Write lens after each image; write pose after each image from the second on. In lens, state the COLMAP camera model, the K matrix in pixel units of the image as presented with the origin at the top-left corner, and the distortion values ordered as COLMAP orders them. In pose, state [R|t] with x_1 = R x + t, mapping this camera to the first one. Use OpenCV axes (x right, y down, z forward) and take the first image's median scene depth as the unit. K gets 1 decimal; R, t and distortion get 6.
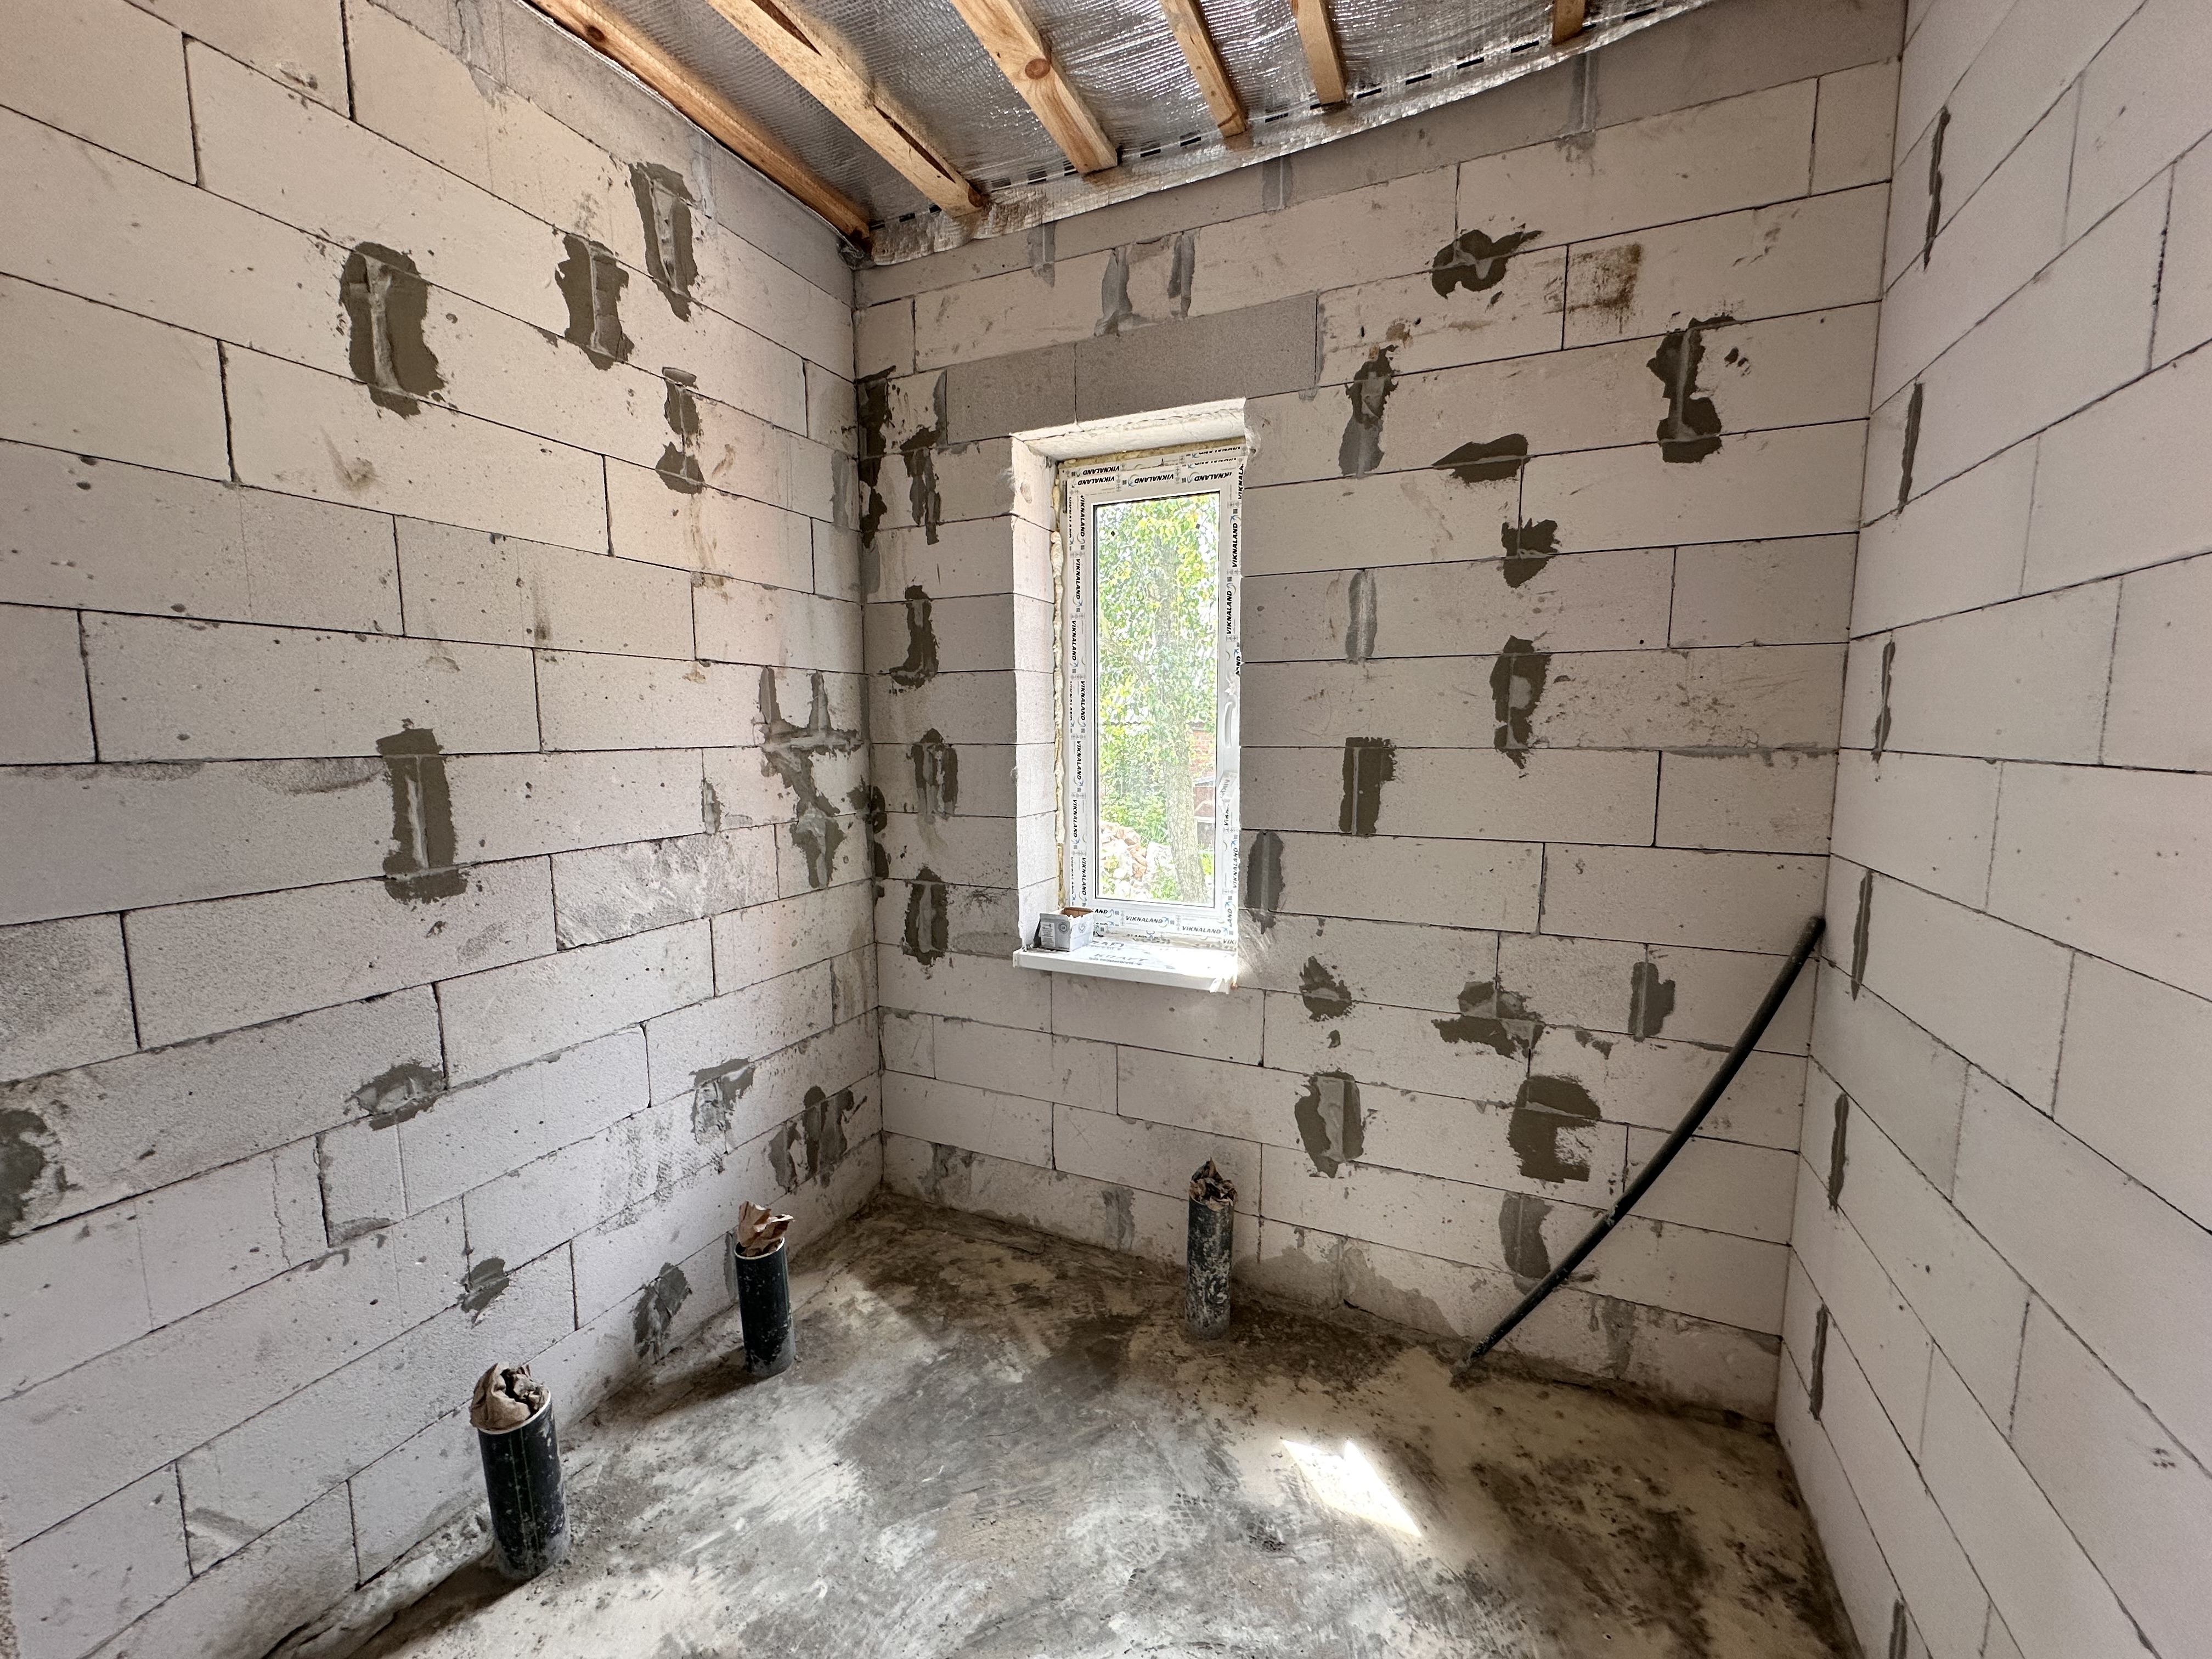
lens RADIAL K [[884.6, 0, 1105.0], [0, 884.6, 829.3], [0, 0, 1]] dist [-0.002427, 0.000241]
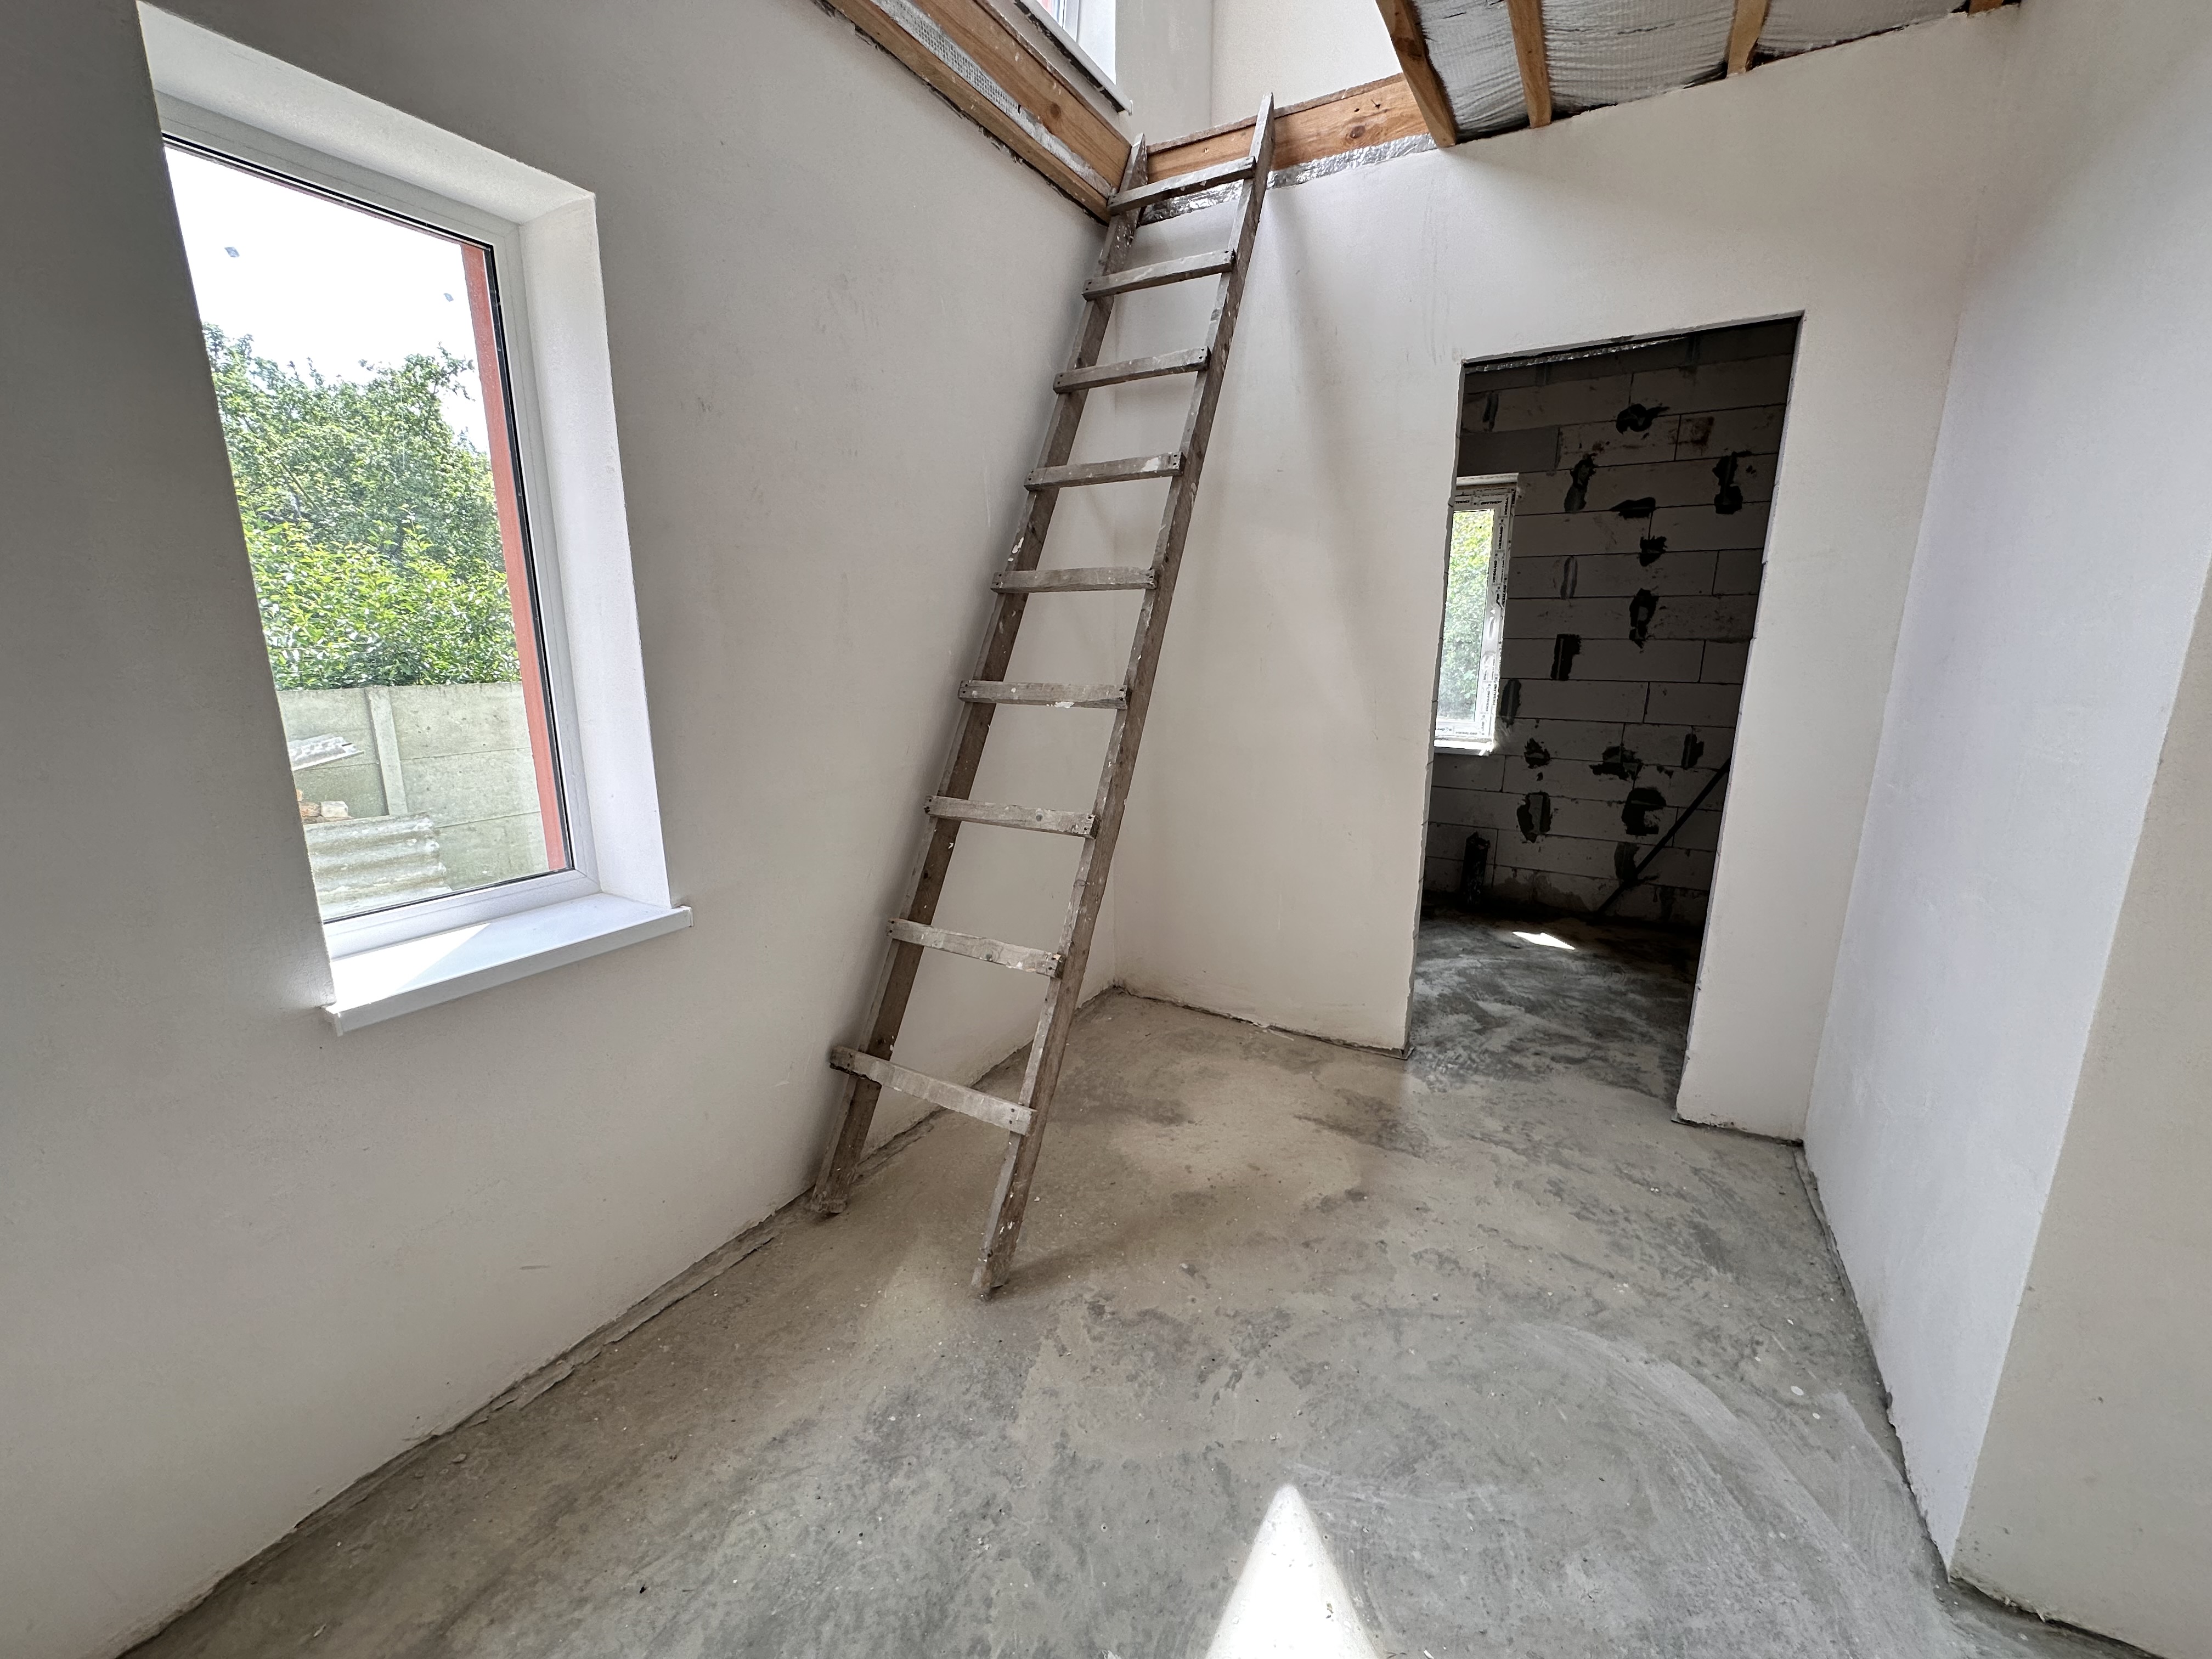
lens RADIAL K [[884.6, 0, 1102.8], [0, 884.6, 833.6], [0, 0, 1]] dist [-0.002427, 0.000241]
pose [[0.993770, 0.025870, -0.108404, -0.619425], [-0.013679, 0.993644, 0.111733, 0.163304], [0.110606, -0.109554, 0.987808, -1.391375]]
